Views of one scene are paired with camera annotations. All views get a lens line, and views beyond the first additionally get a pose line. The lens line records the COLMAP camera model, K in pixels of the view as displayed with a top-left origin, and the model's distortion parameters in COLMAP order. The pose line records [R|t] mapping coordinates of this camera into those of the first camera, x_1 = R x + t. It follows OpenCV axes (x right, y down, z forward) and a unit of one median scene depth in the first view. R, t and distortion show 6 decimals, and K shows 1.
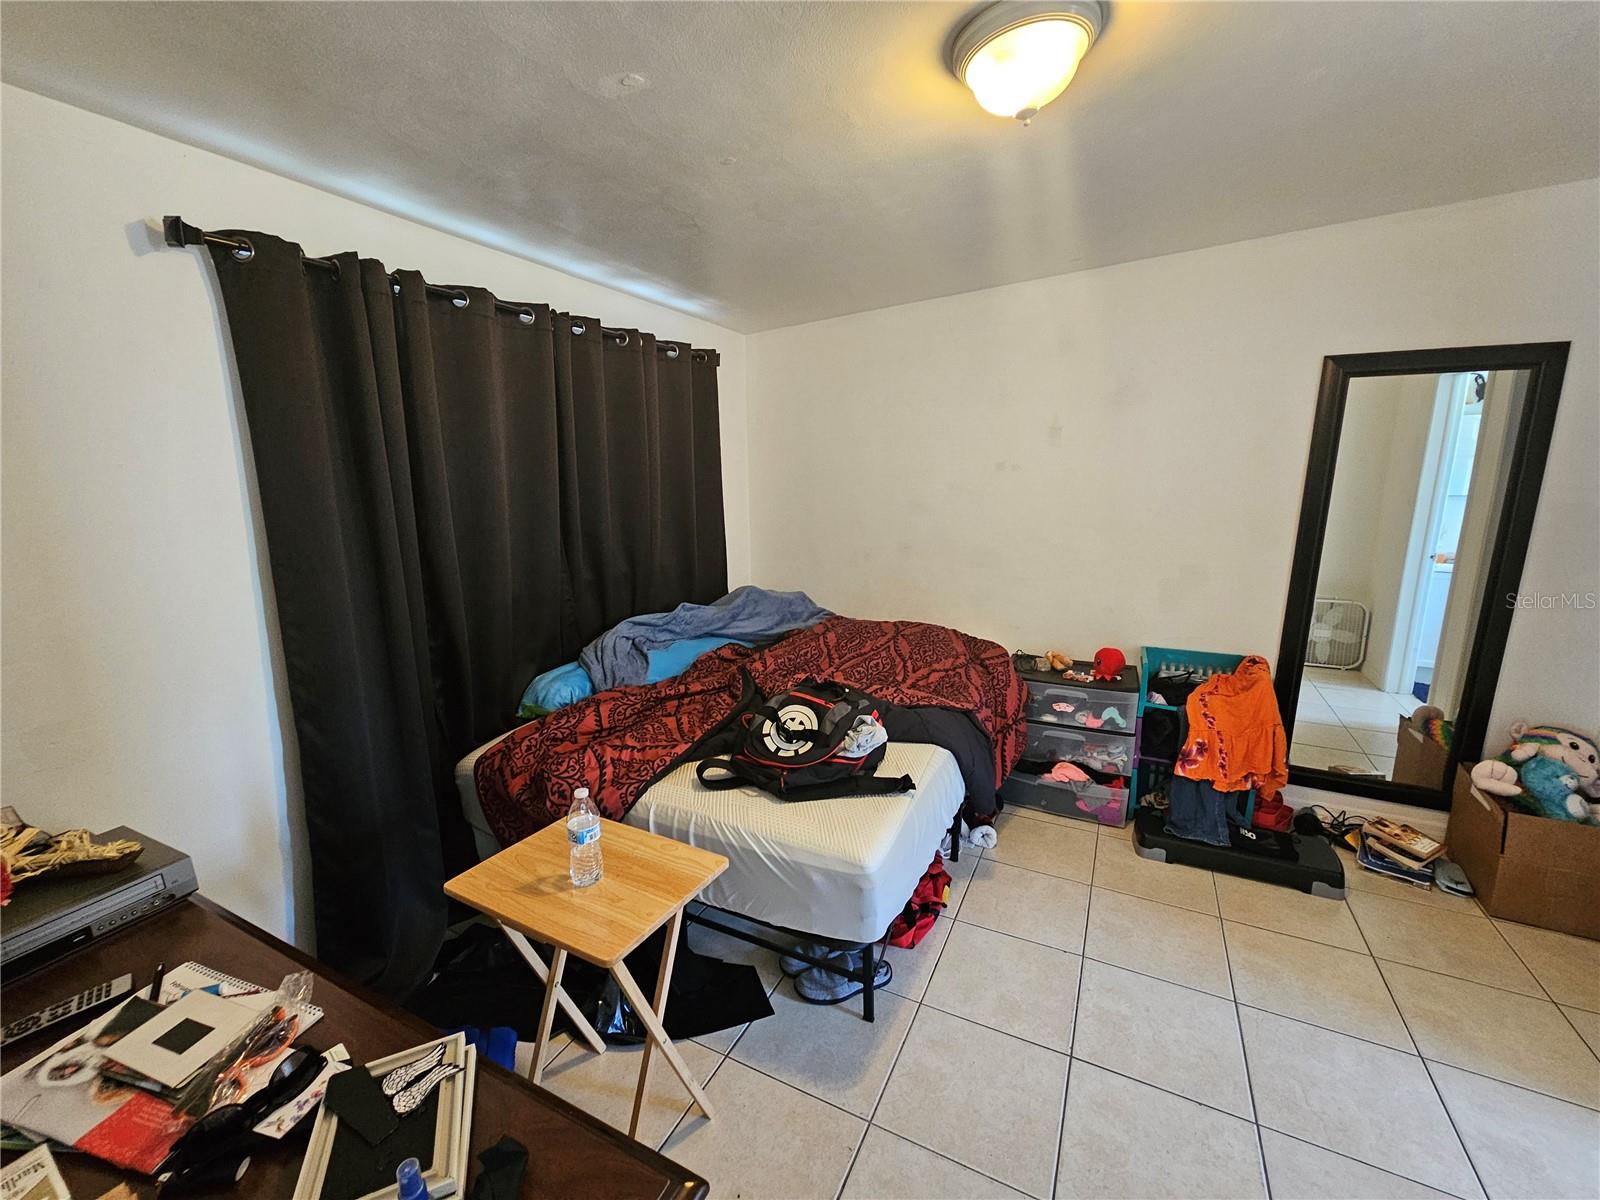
lens RADIAL K [[656.7, 0, 798.2], [0, 656.7, 606.0], [0, 0, 1]] dist [-0.000979, -0.002765]
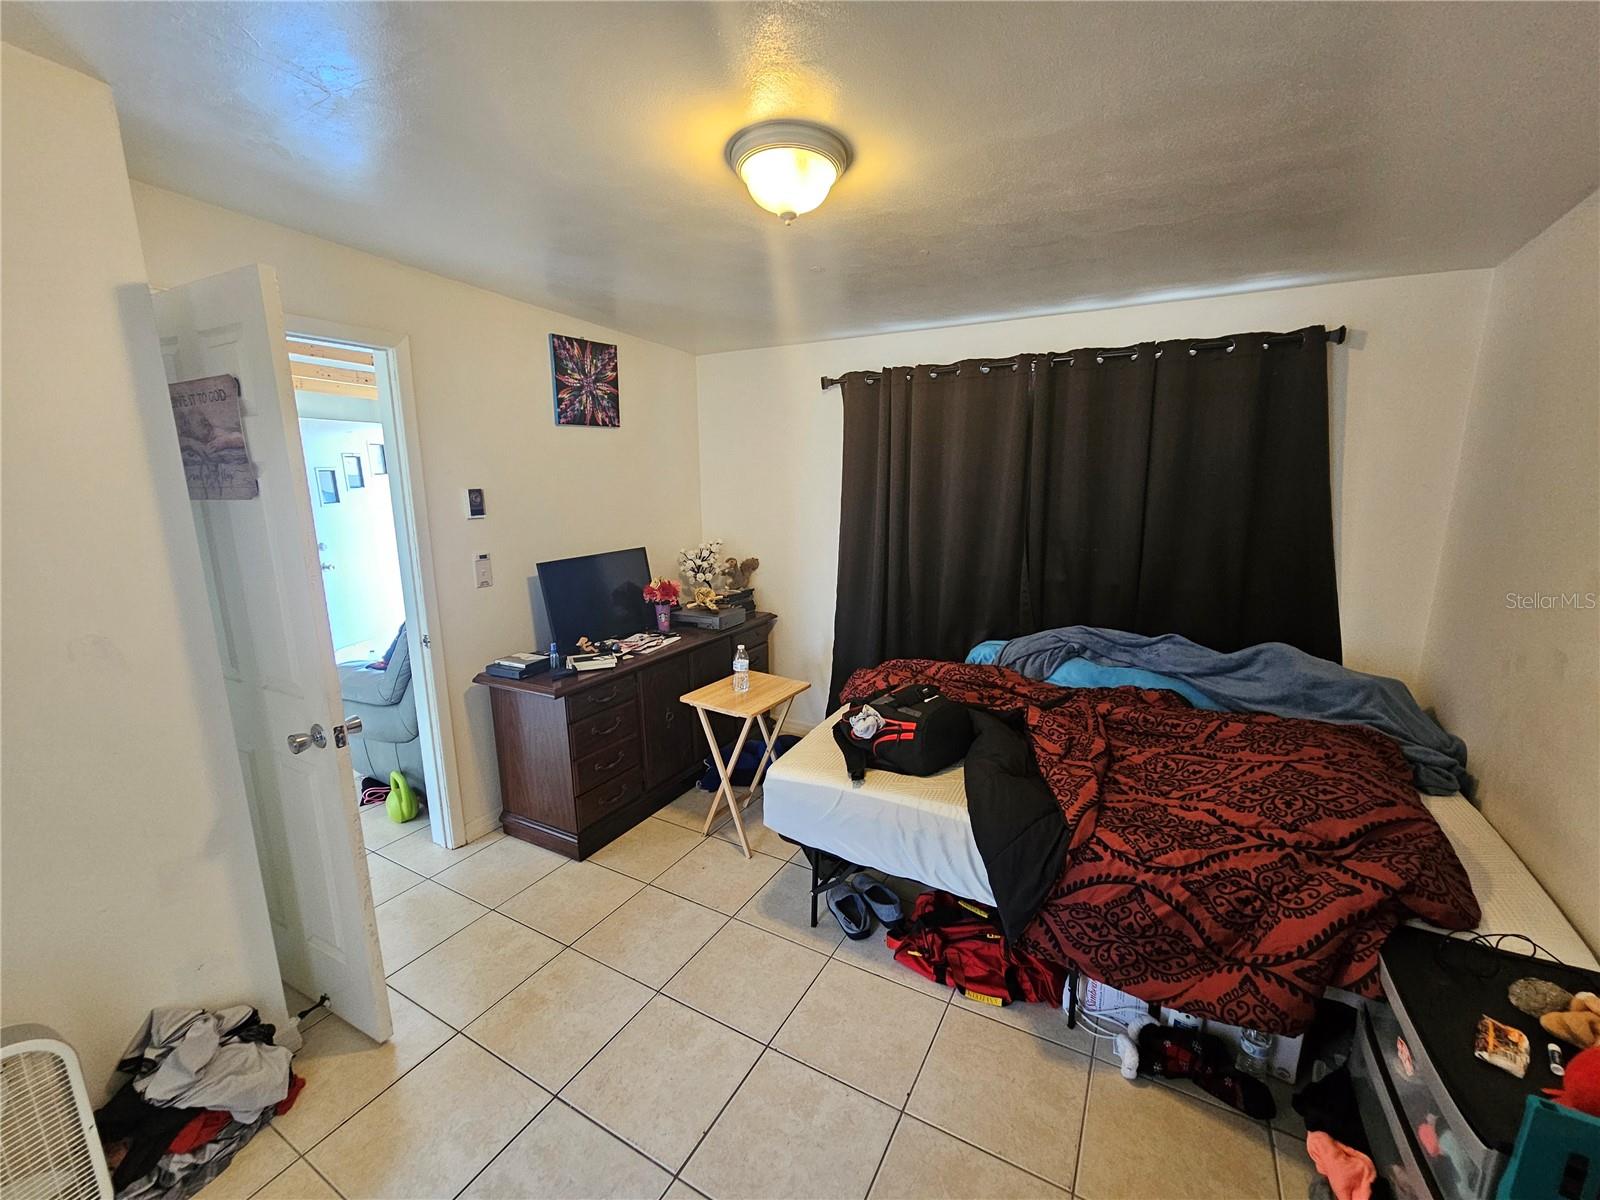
lens RADIAL K [[655.2, 0, 794.9], [0, 655.2, 606.8], [0, 0, 1]] dist [-0.001575, 0.000080]
pose [[-0.049298, 0.193119, -0.979936, 0.869255], [-0.200553, 0.959232, 0.199128, -0.140117], [0.978442, 0.206346, -0.008558, 0.614144]]
